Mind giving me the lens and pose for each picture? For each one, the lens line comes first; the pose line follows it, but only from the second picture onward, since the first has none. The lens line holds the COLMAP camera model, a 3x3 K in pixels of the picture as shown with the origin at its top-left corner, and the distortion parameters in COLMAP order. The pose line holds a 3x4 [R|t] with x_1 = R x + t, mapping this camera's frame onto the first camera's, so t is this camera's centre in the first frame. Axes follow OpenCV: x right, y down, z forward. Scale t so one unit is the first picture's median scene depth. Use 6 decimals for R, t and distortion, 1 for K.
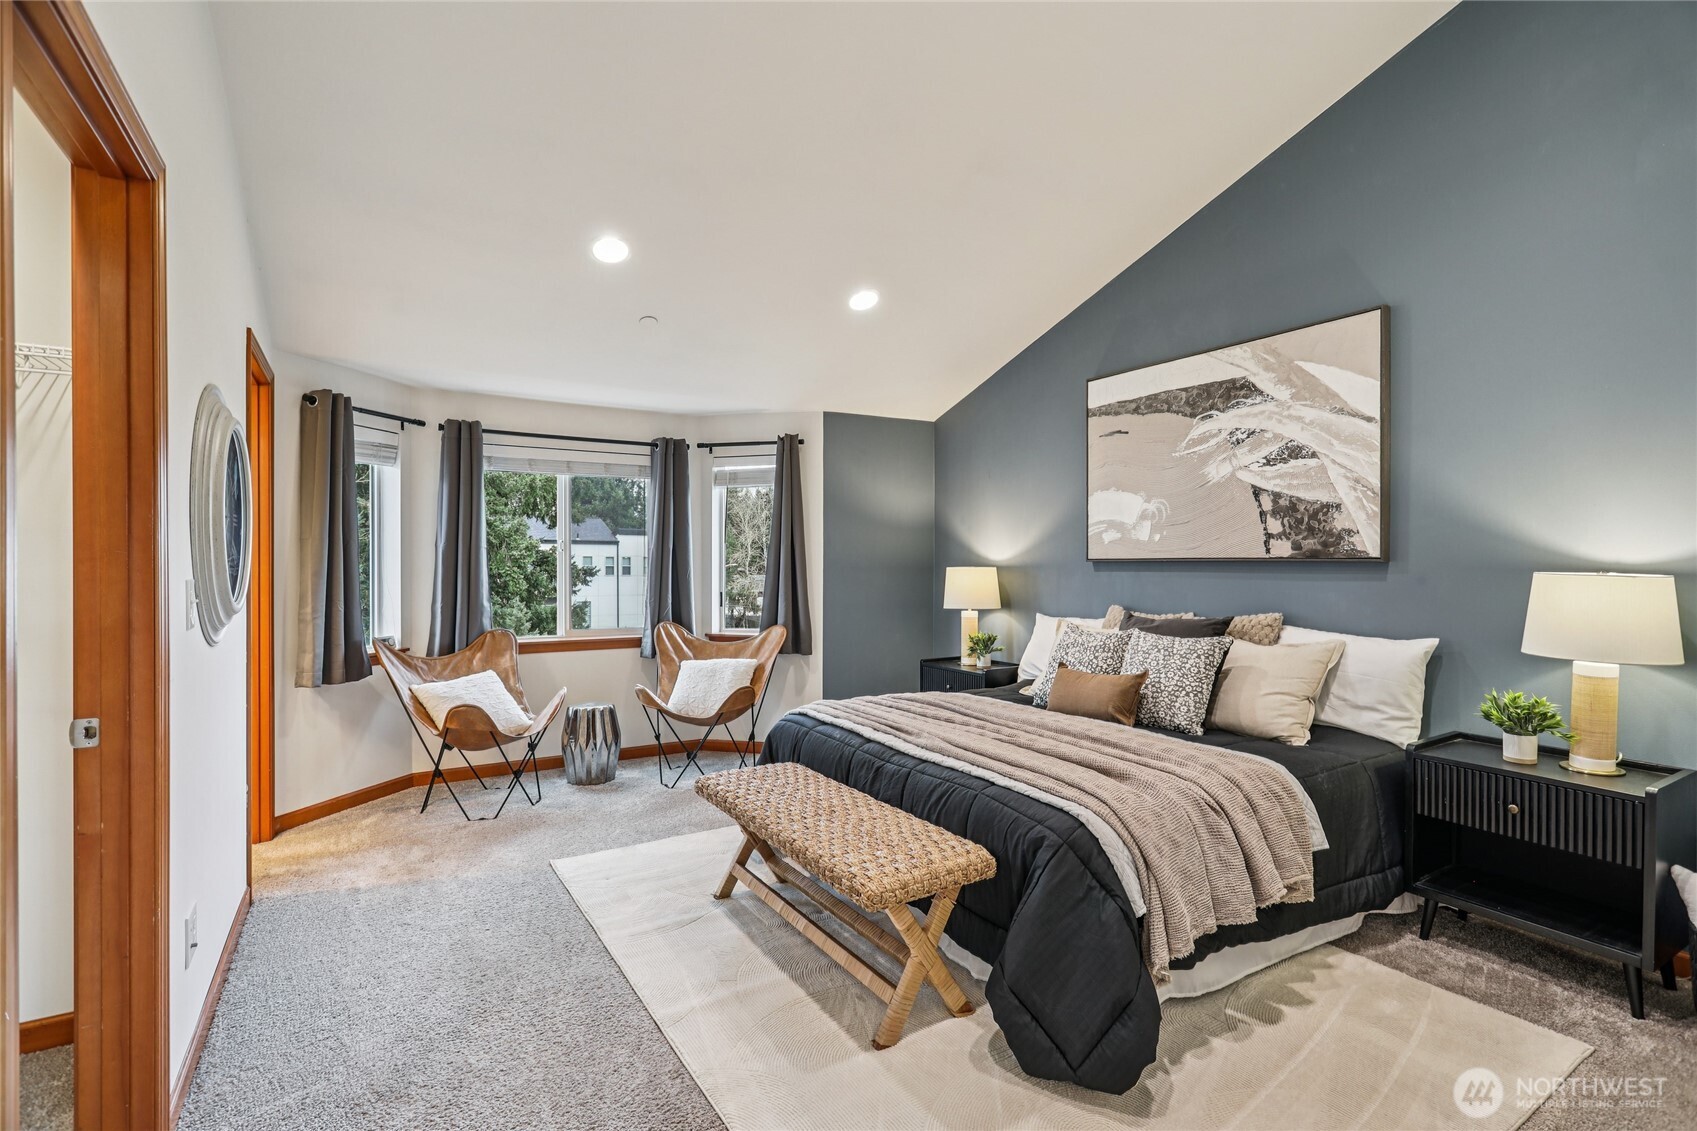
lens RADIAL K [[798.6, 0, 846.1], [0, 798.6, 566.9], [0, 0, 1]] dist [-0.002432, 0.001783]
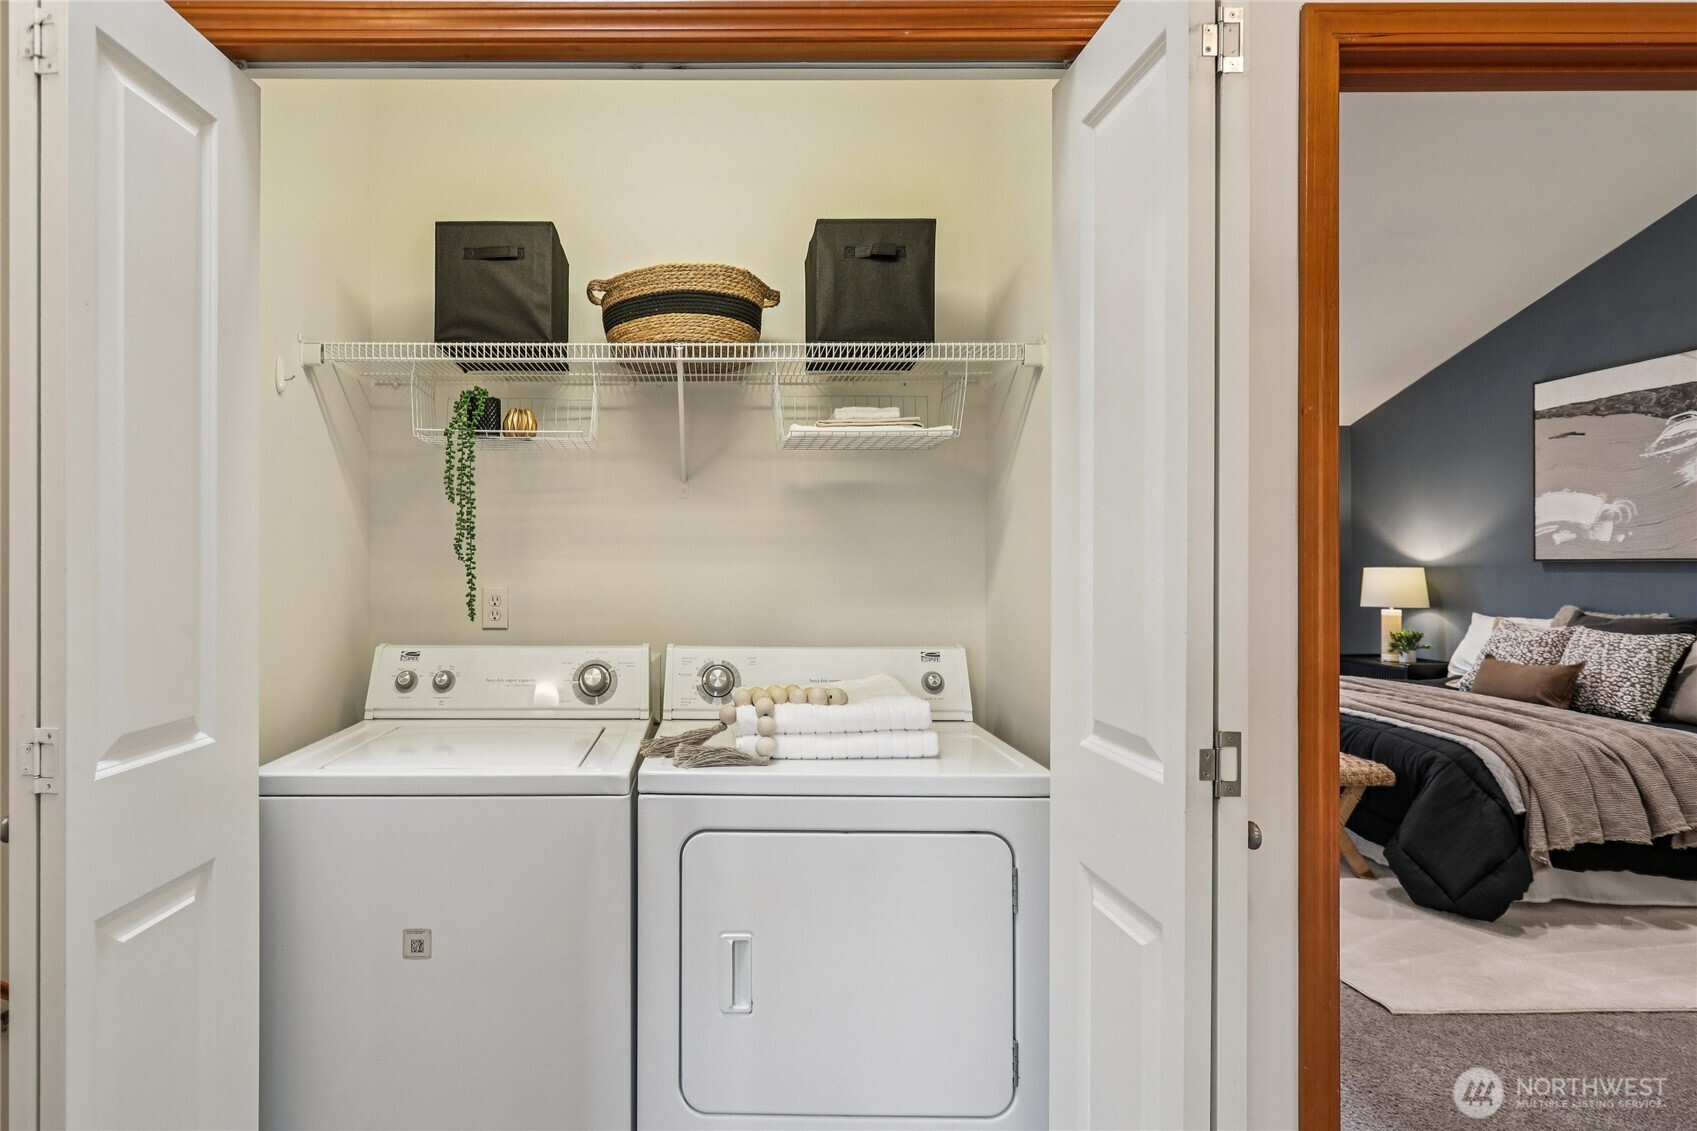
lens RADIAL K [[798.6, 0, 766.7], [0, 798.6, 566.1], [0, 0, 1]] dist [-0.002432, 0.001783]
pose [[0.863493, -0.002013, -0.504356, -0.037867], [0.001307, 0.999998, -0.001754, -0.001557], [0.504359, 0.000855, 0.863494, -0.487826]]
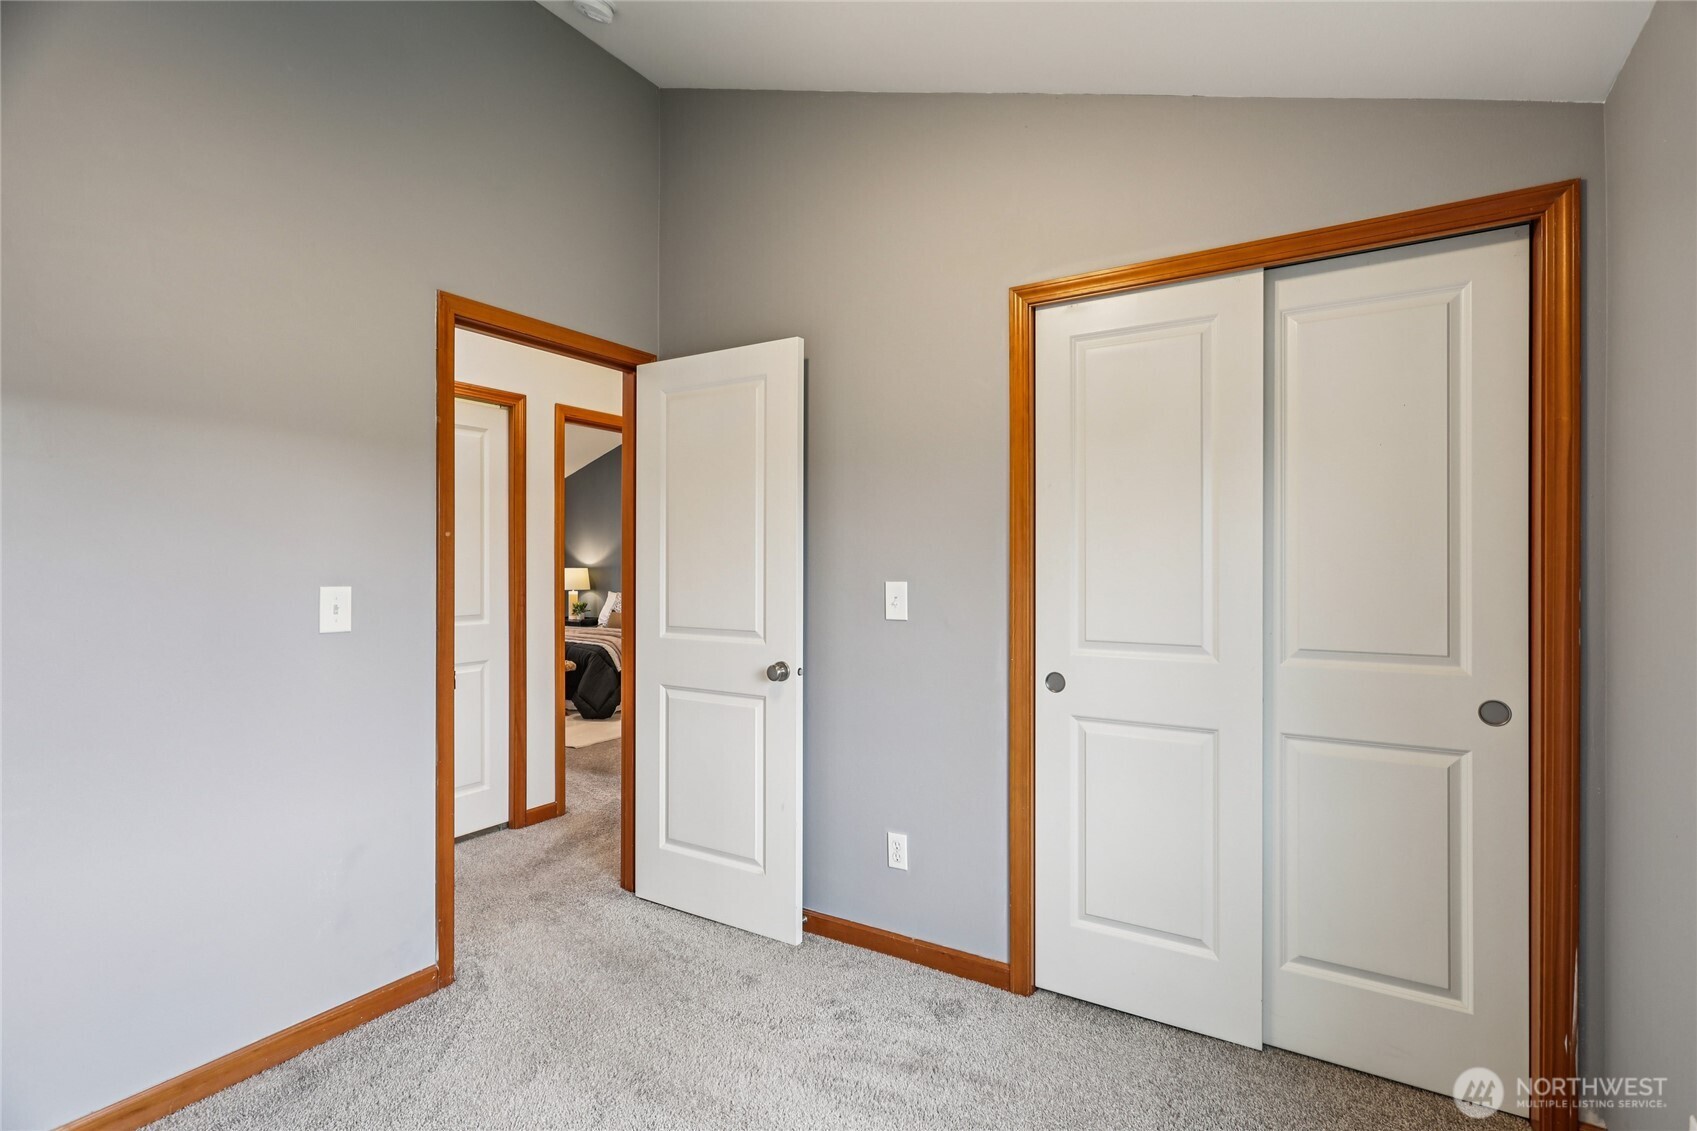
lens RADIAL K [[798.6, 0, 843.5], [0, 798.6, 565.6], [0, 0, 1]] dist [-0.002432, 0.001783]
pose [[0.892014, -0.003938, 0.451991, -0.191623], [-0.000377, 0.999955, 0.009457, -0.034018], [-0.452008, -0.008607, 0.891973, -1.460975]]
